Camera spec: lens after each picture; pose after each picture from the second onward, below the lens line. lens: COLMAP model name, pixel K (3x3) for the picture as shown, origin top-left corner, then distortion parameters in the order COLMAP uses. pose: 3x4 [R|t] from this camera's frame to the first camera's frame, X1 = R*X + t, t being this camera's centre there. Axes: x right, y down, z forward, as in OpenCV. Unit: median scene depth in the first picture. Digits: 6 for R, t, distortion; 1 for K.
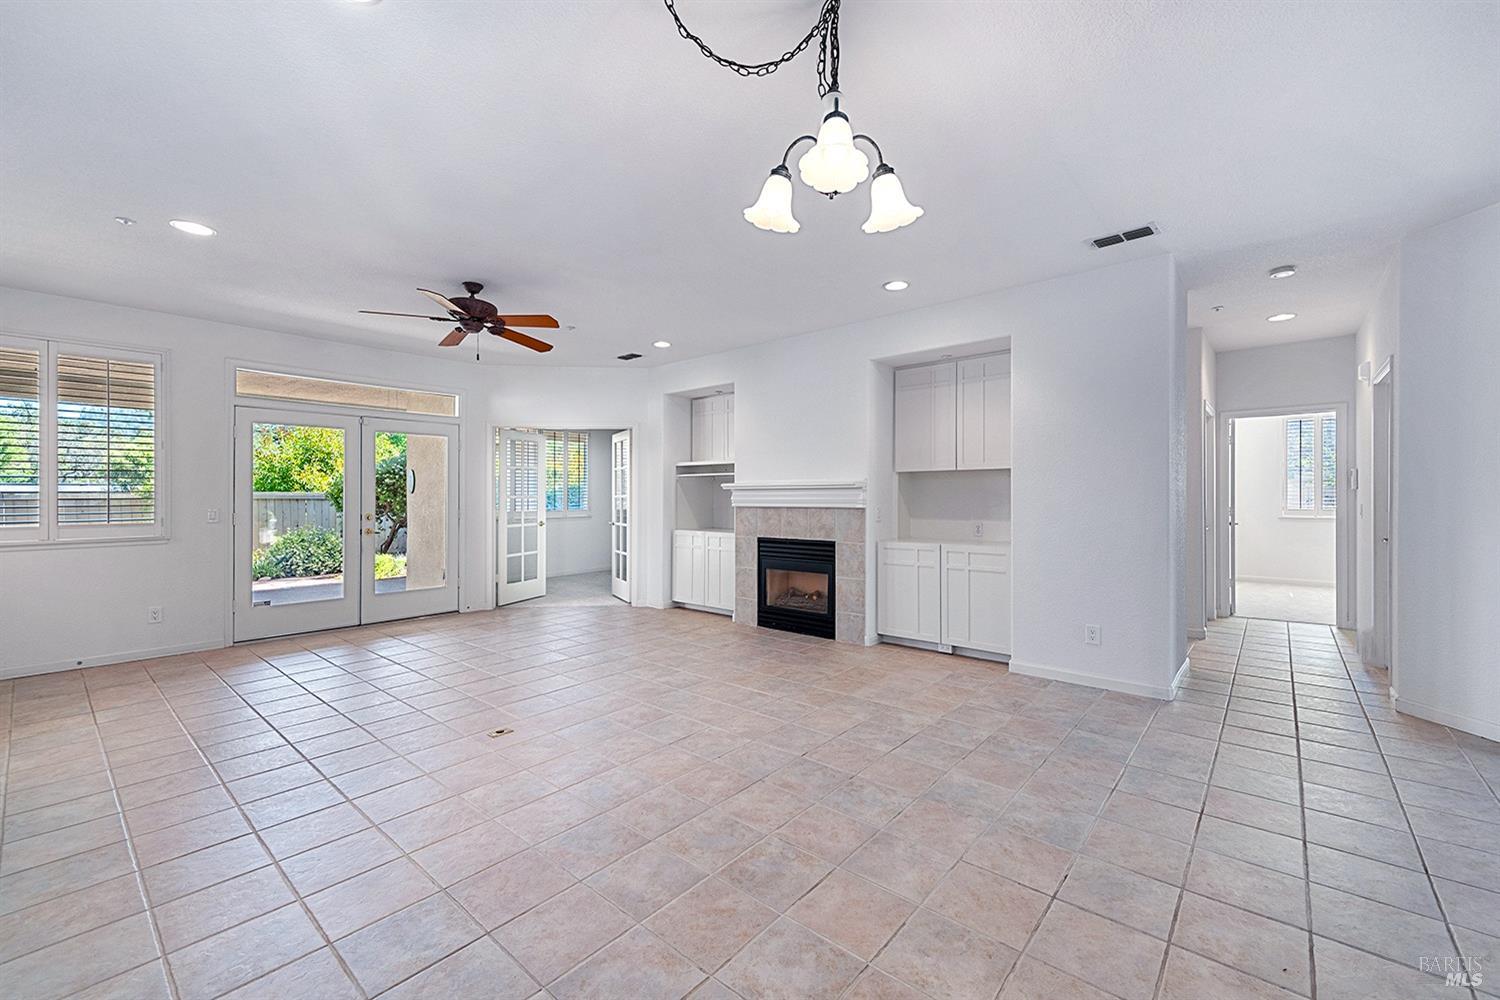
lens RADIAL K [[613.0, 0, 750.1], [0, 613.0, 481.6], [0, 0, 1]] dist [0.125902, 0.000002]
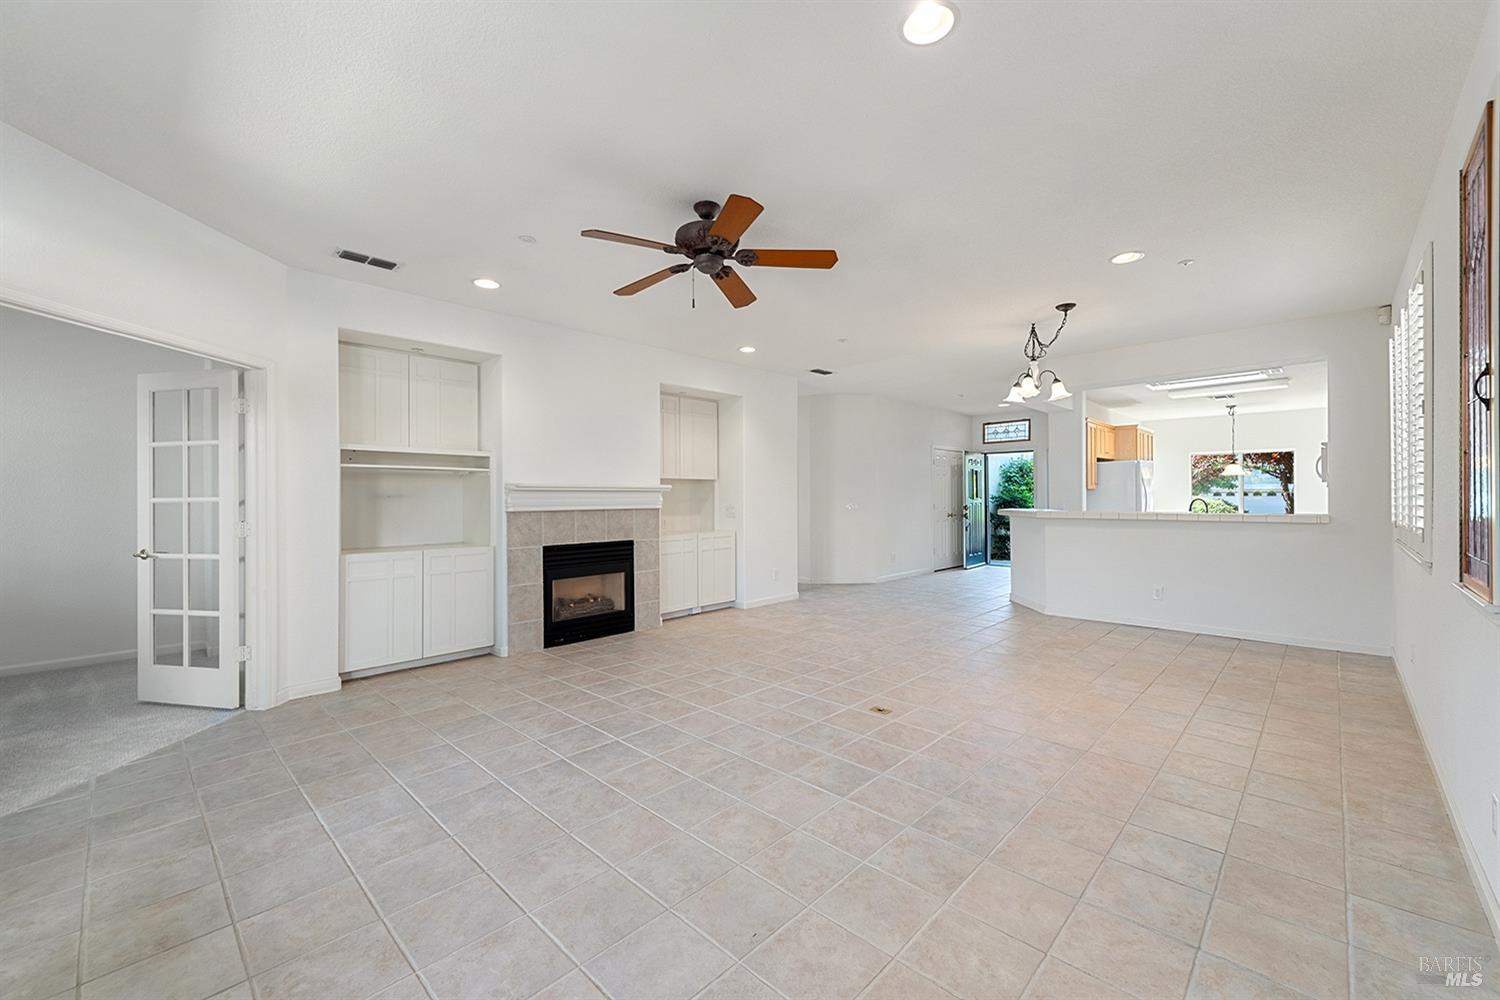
lens RADIAL K [[609.4, 0, 750.0], [0, 609.4, 500.0], [0, 0, 1]] dist [0.000412, -0.000001]
pose [[0.056777, 0.004406, 0.998377, -0.880016], [-0.013478, 0.999903, -0.003646, 0.027145], [-0.998296, -0.013249, 0.056831, 0.711630]]
